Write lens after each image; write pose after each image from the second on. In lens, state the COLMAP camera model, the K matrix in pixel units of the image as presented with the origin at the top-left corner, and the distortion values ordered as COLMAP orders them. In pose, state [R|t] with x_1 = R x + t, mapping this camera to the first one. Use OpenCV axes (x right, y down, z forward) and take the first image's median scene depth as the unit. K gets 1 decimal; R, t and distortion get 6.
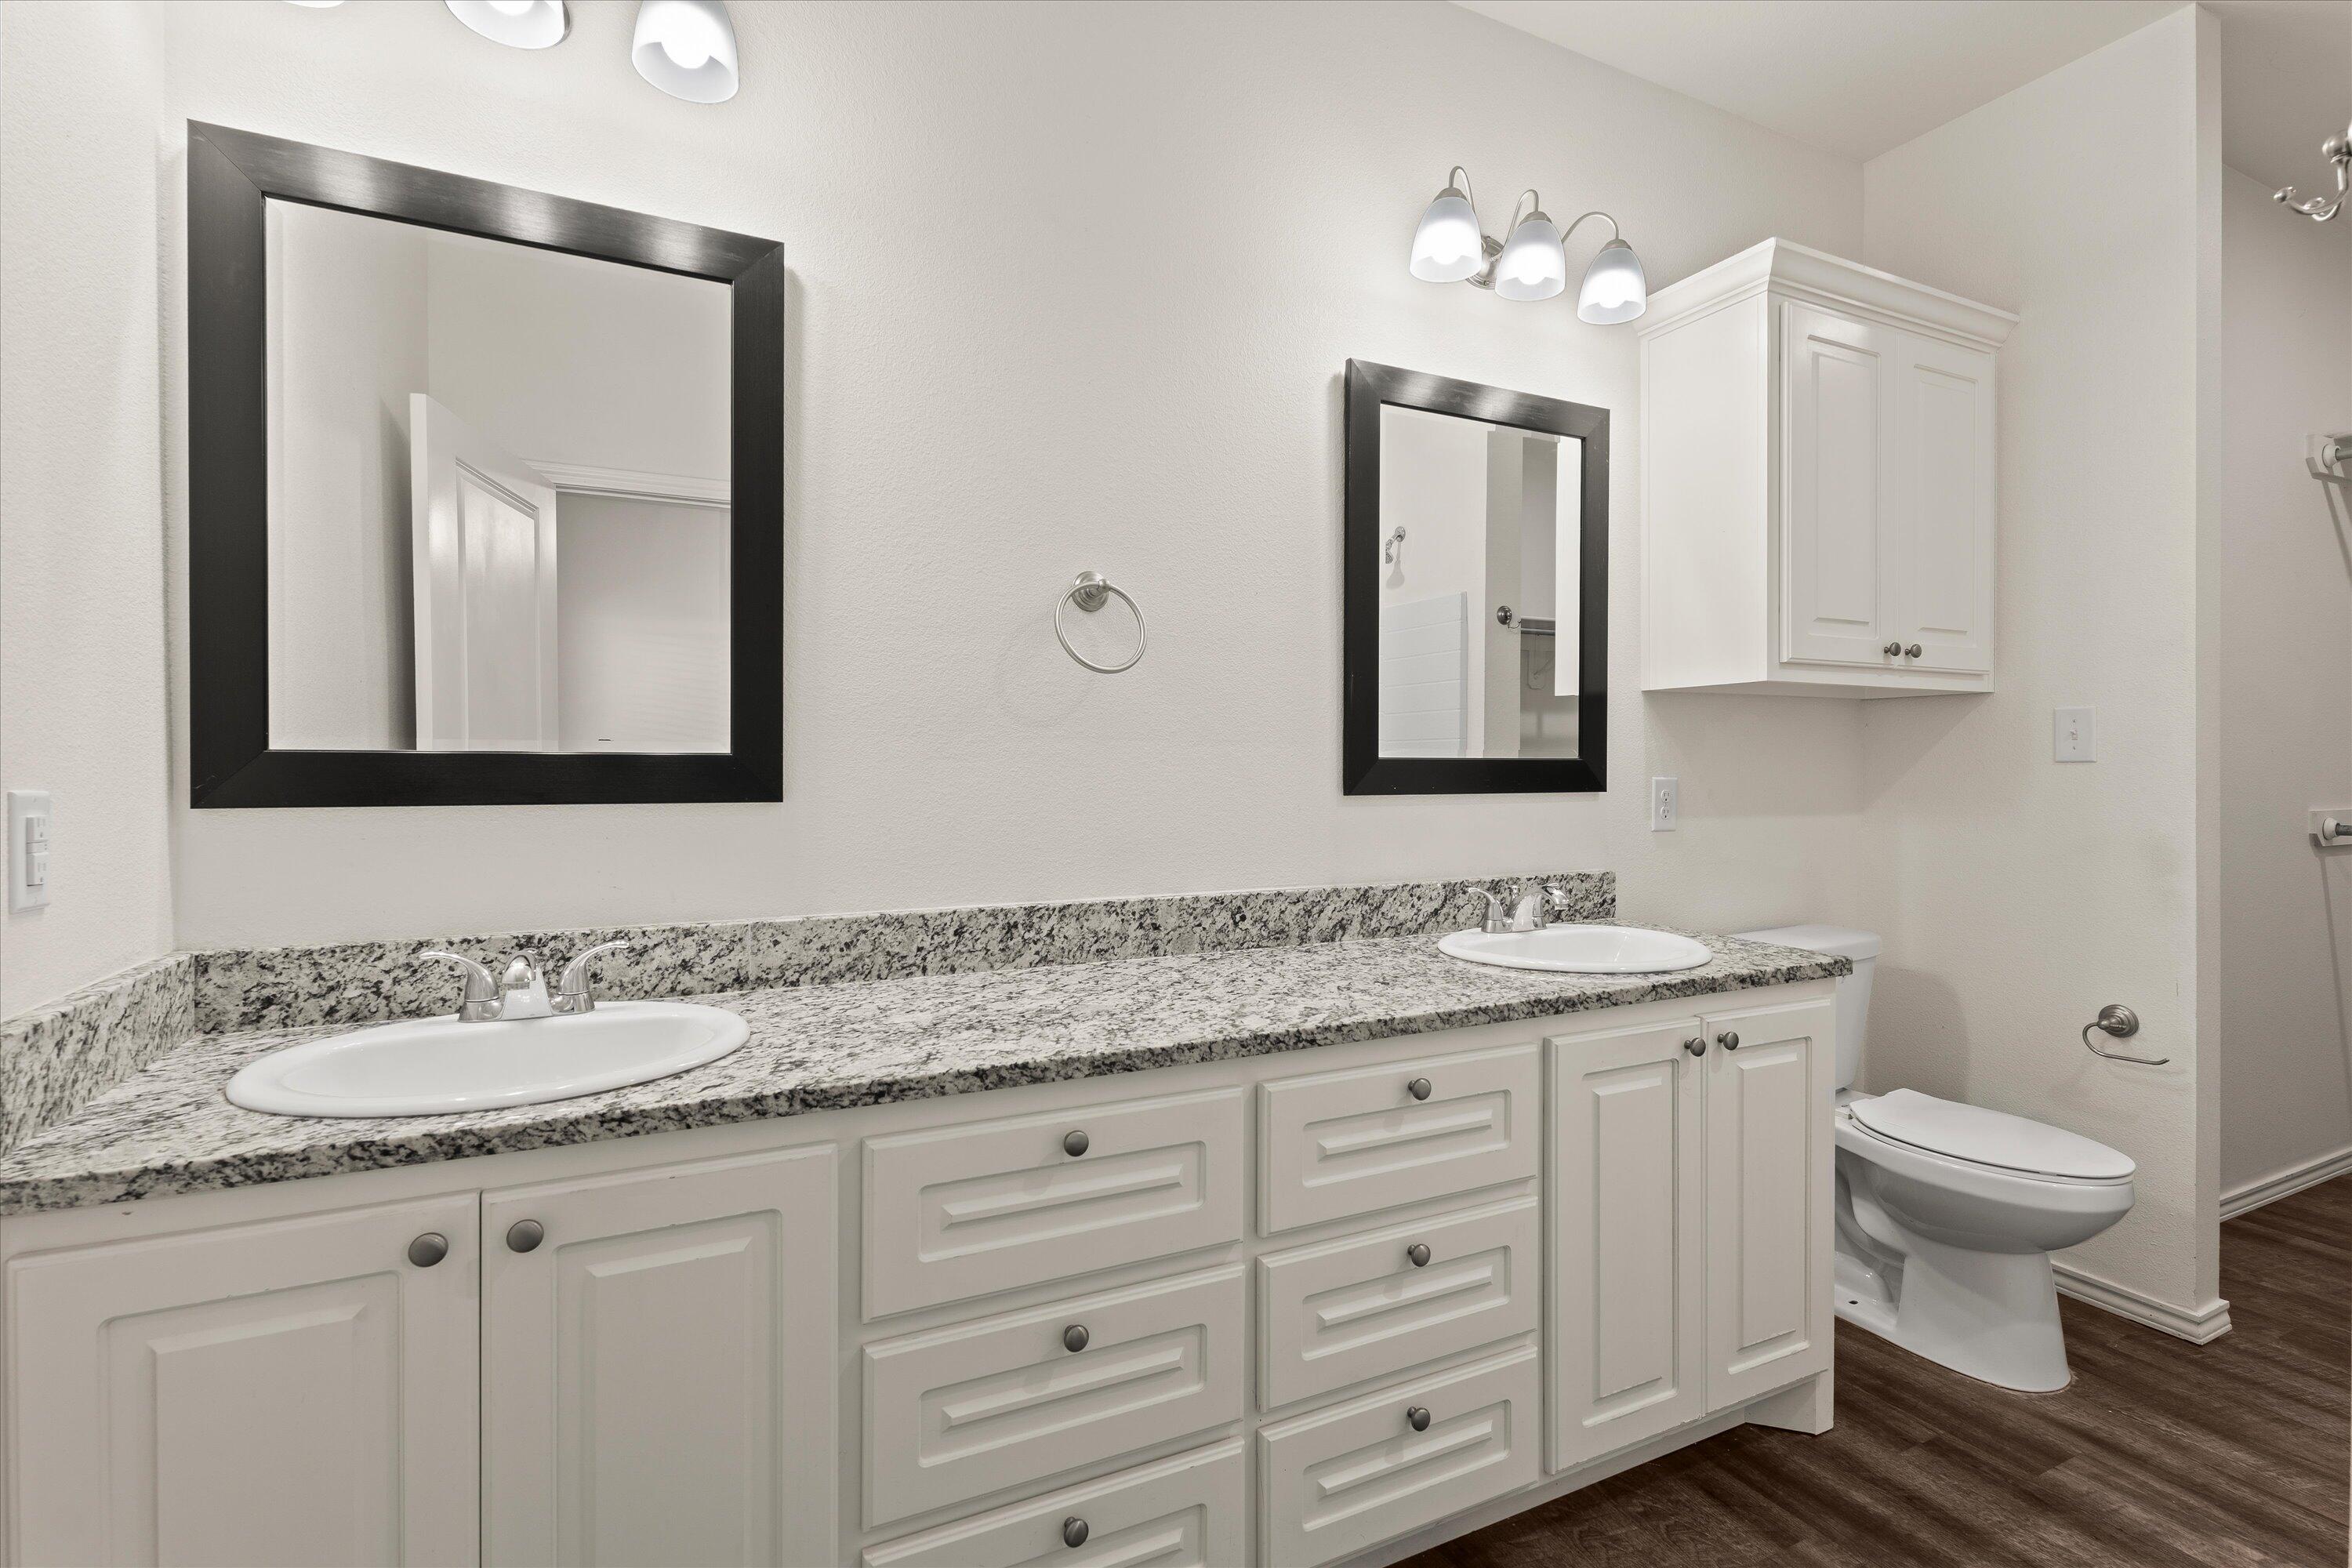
lens RADIAL K [[1116.8, 0, 1172.5], [0, 1116.8, 765.0], [0, 0, 1]] dist [0.000051, 0.000275]
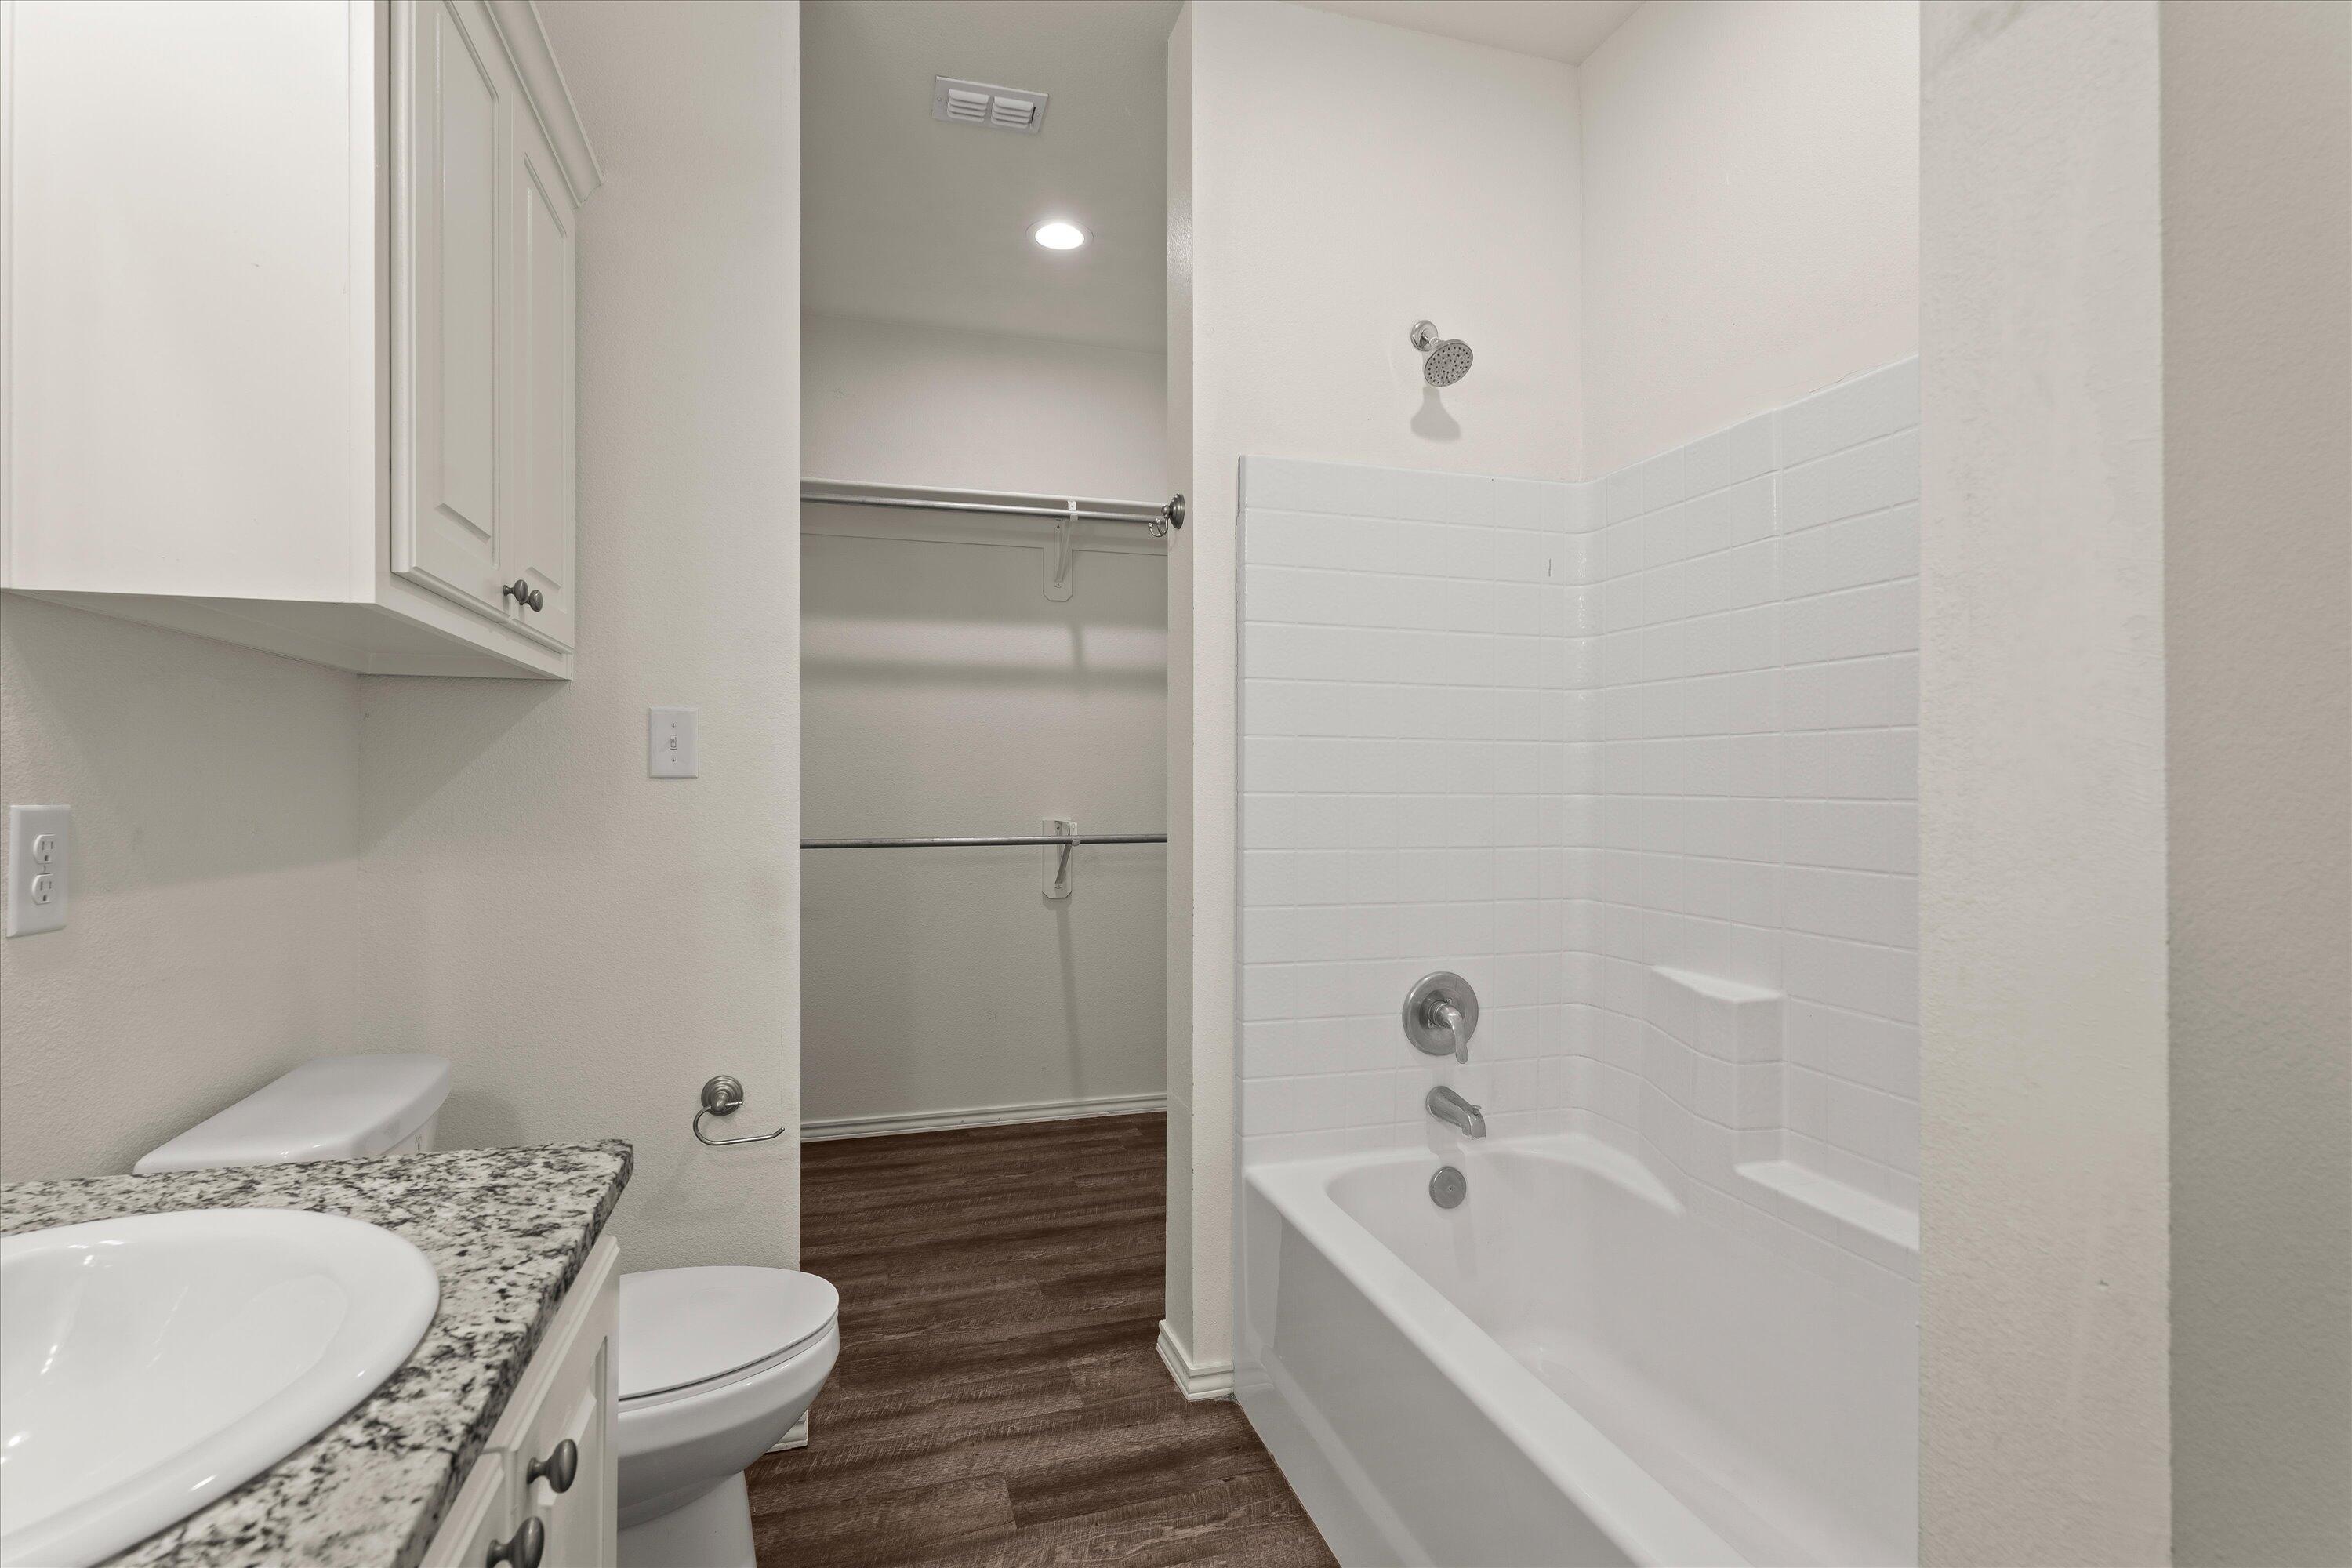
lens RADIAL K [[1114.1, 0, 1175.1], [0, 1114.1, 789.9], [0, 0, 1]] dist [0.000956, -0.000335]
pose [[0.174860, -0.001874, 0.984592, 0.120425], [-0.005498, 0.999981, 0.002880, 0.001963], [-0.984578, -0.005917, 0.174846, 0.608650]]
